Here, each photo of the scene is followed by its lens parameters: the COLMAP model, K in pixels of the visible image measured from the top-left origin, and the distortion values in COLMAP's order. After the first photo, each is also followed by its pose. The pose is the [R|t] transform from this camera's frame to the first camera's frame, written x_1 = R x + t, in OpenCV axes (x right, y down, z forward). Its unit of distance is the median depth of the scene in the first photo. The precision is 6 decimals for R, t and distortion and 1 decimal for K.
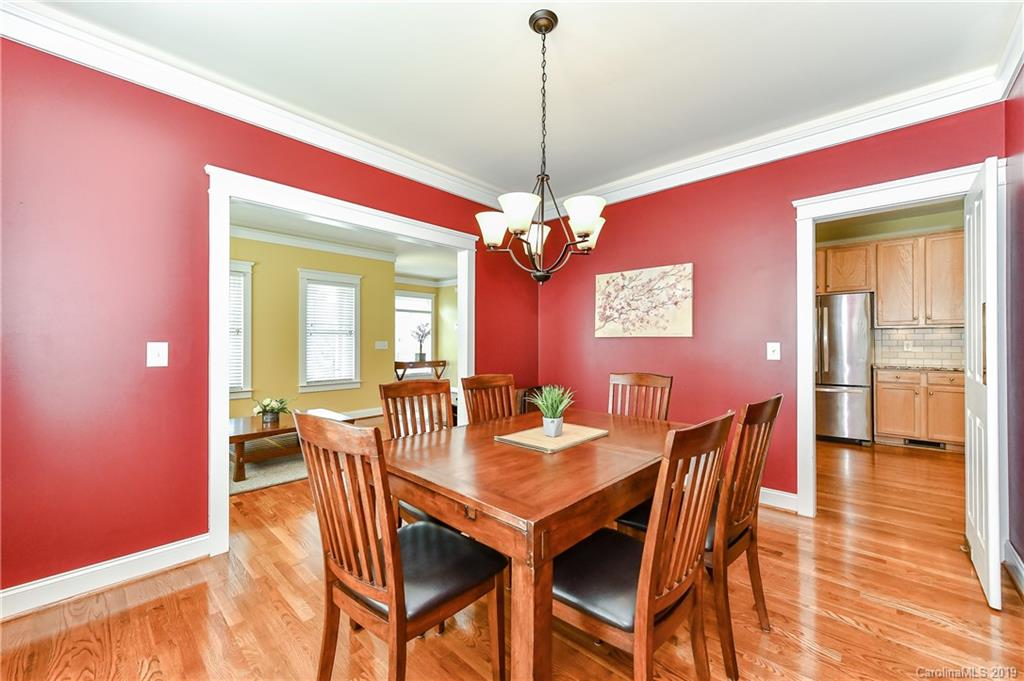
lens RADIAL K [[396.5, 0, 517.5], [0, 396.5, 336.7], [0, 0, 1]] dist [0.001946, 0.000131]
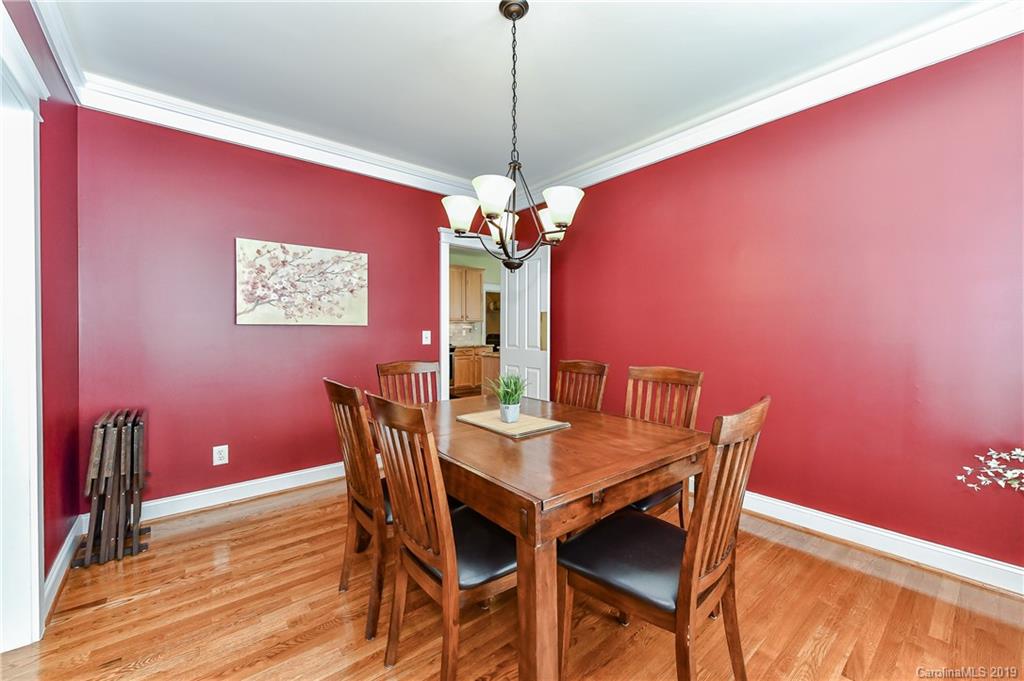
lens RADIAL K [[407.0, 0, 510.2], [0, 407.0, 337.4], [0, 0, 1]] dist [0.000538, 0.000042]
pose [[0.131213, -0.020755, 0.991137, -0.513266], [-0.016772, 0.999591, 0.023153, 0.000307], [-0.991212, -0.019661, 0.130812, 0.441932]]
